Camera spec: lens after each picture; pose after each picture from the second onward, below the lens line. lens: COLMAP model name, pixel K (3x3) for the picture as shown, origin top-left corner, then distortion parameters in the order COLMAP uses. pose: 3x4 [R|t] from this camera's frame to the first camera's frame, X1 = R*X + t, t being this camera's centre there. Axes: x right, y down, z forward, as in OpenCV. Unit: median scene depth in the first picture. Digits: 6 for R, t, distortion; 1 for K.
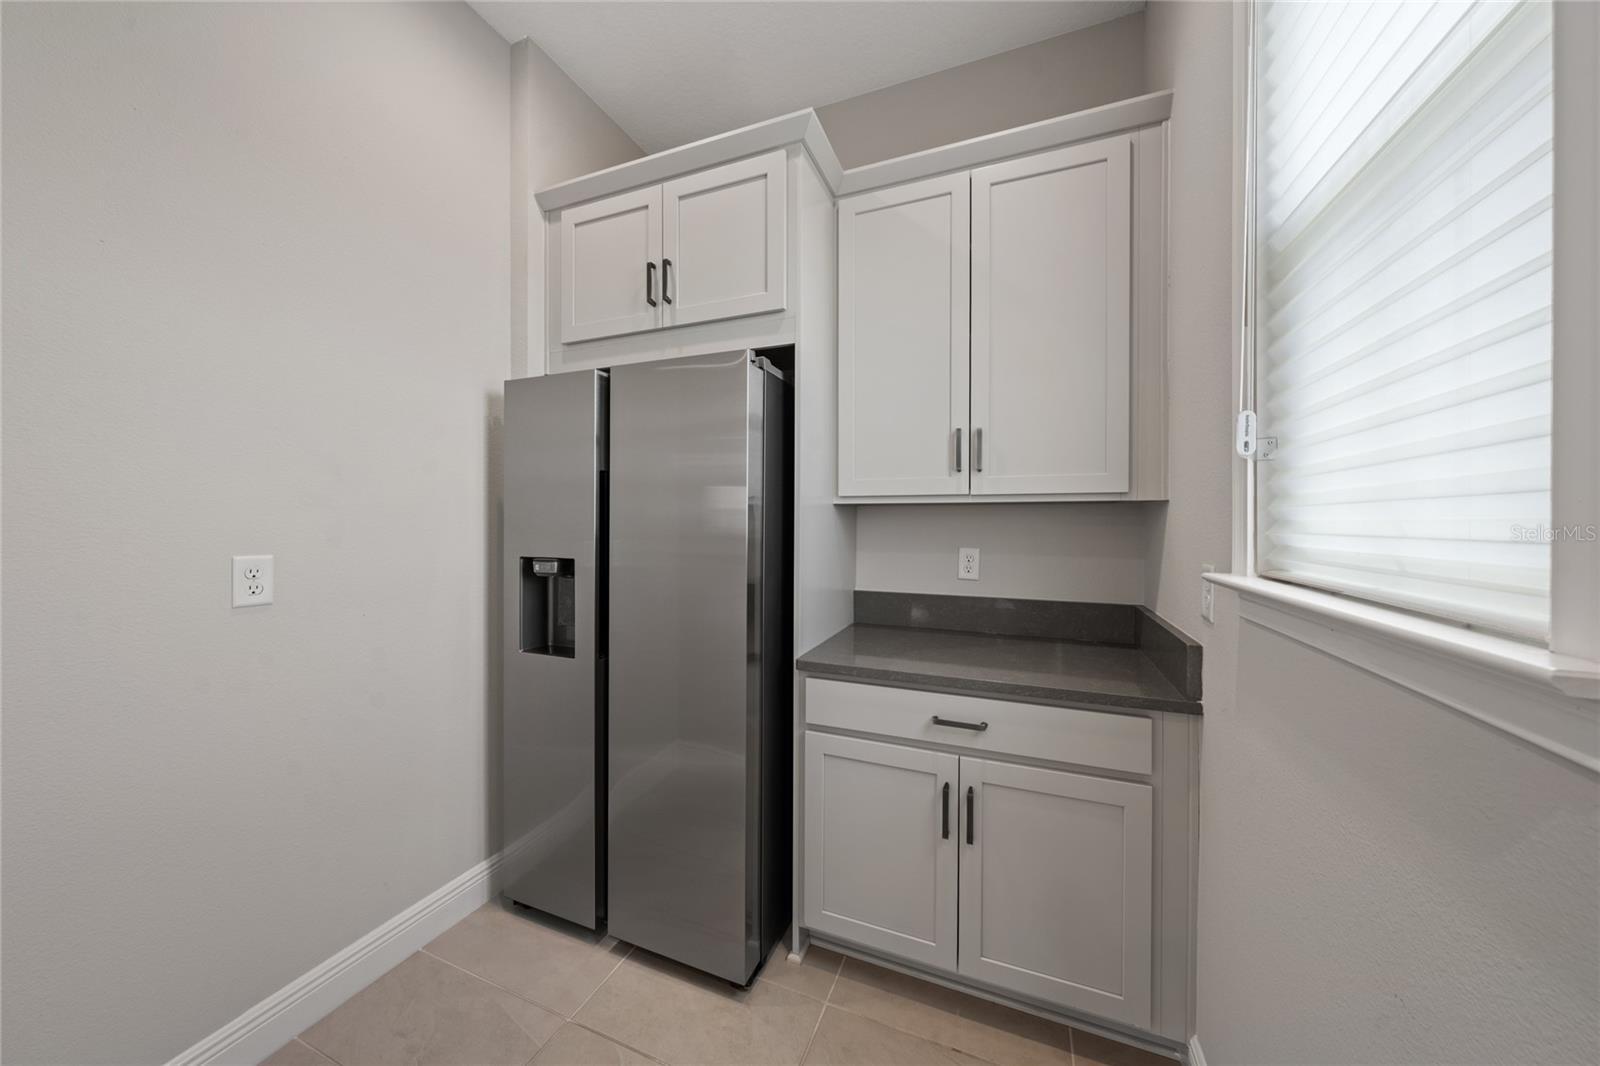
lens RADIAL K [[543.5, 0, 795.9], [0, 543.5, 520.3], [0, 0, 1]] dist [-0.005610, 0.001321]
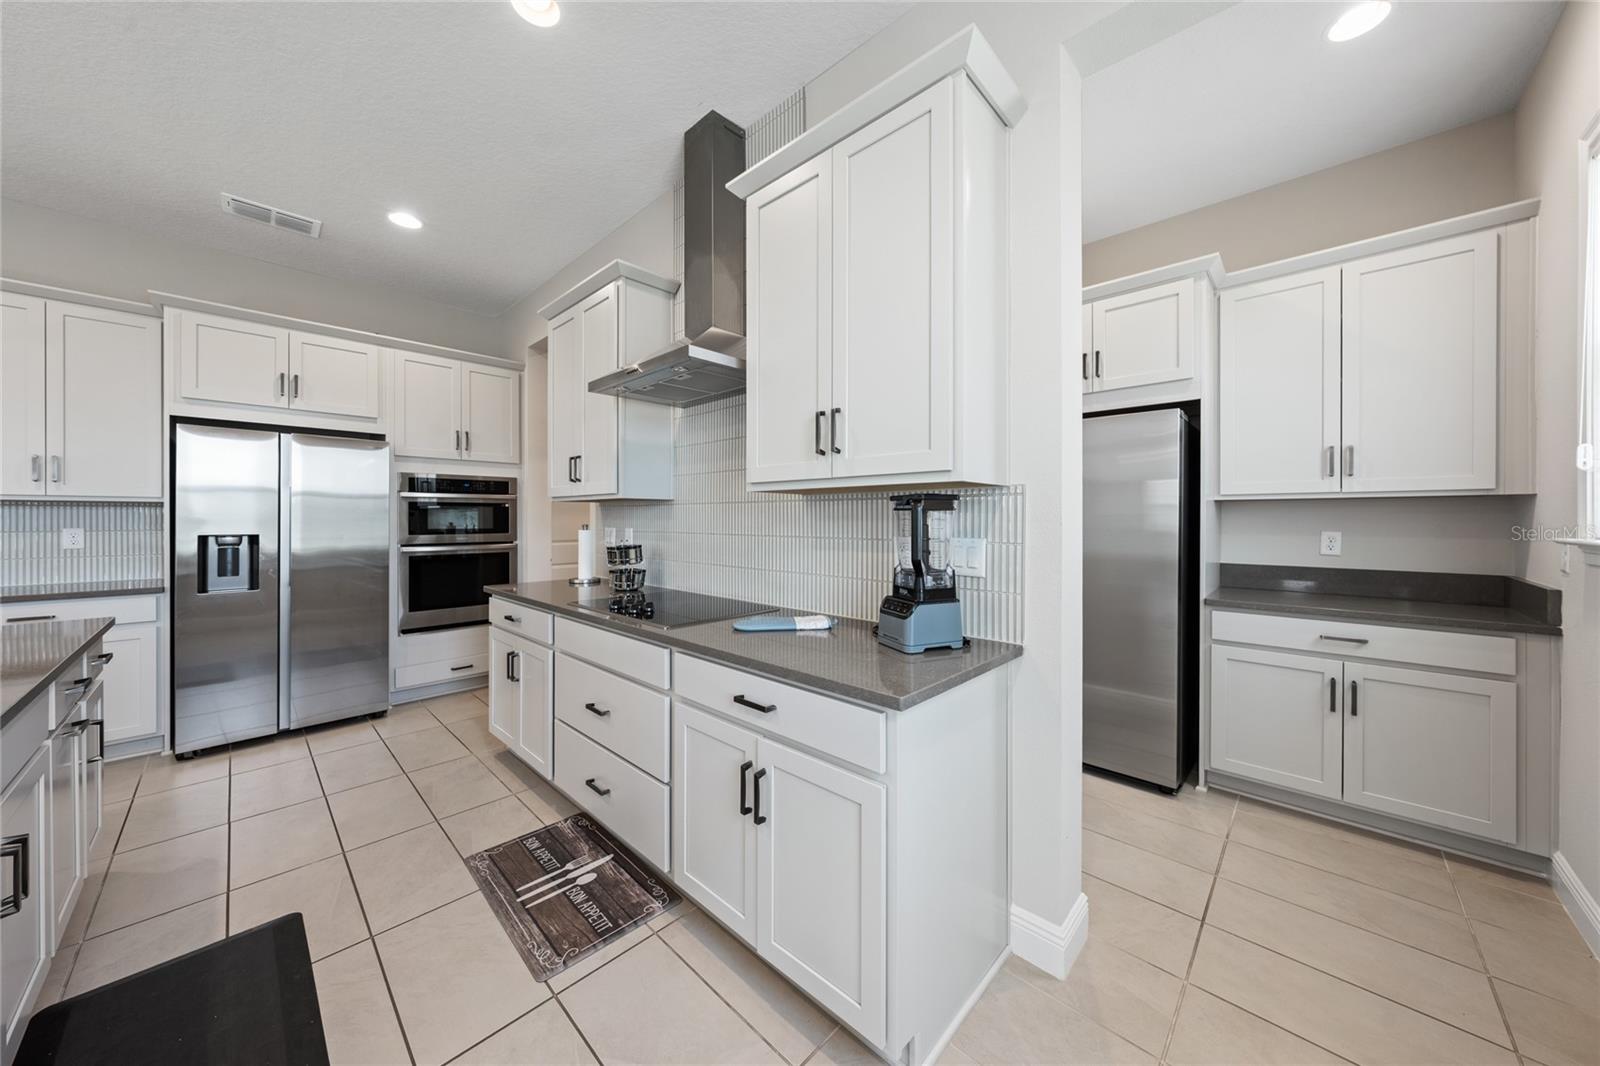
lens RADIAL K [[543.5, 0, 798.1], [0, 543.5, 518.9], [0, 0, 1]] dist [-0.005610, 0.001321]
pose [[0.929824, -0.004984, -0.367972, -0.548571], [0.006413, 0.999976, 0.002661, 0.011594], [0.367949, -0.004834, 0.929833, -0.960344]]
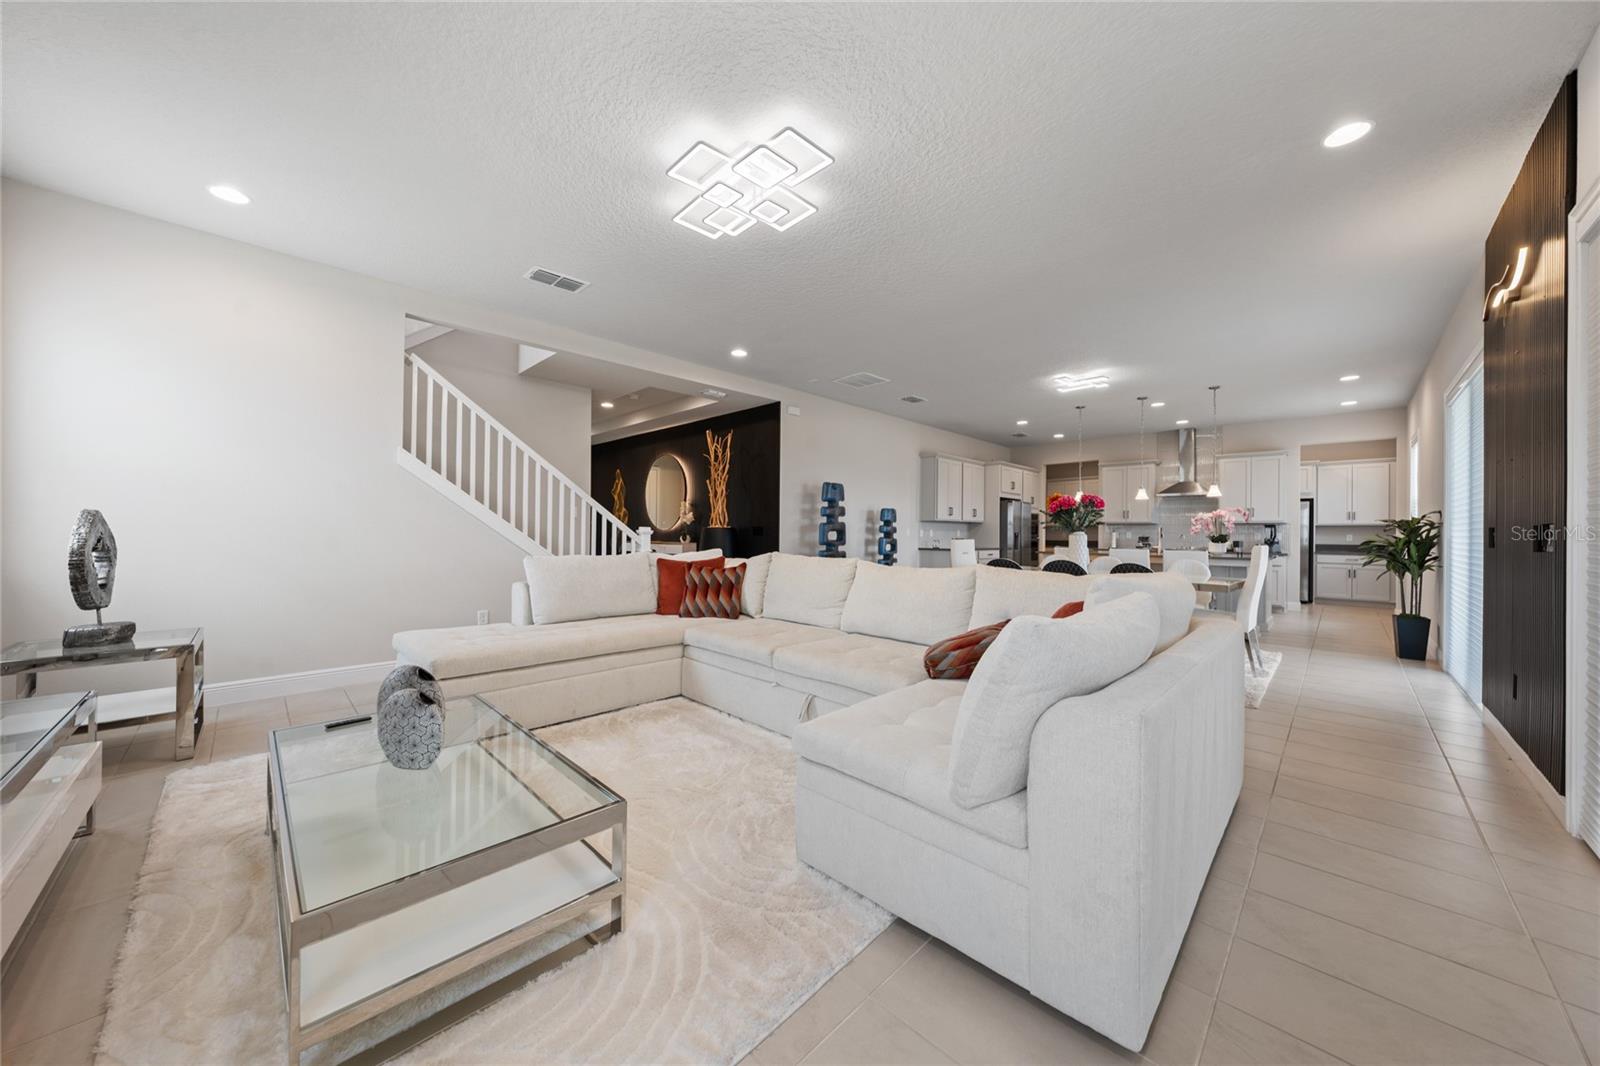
lens RADIAL K [[543.5, 0, 804.0], [0, 543.5, 530.7], [0, 0, 1]] dist [-0.005610, 0.001321]
pose [[0.923949, 0.001964, -0.382510, -3.048876], [-0.002840, 0.999994, -0.001725, 0.054033], [0.382505, 0.002680, 0.923950, -6.953851]]
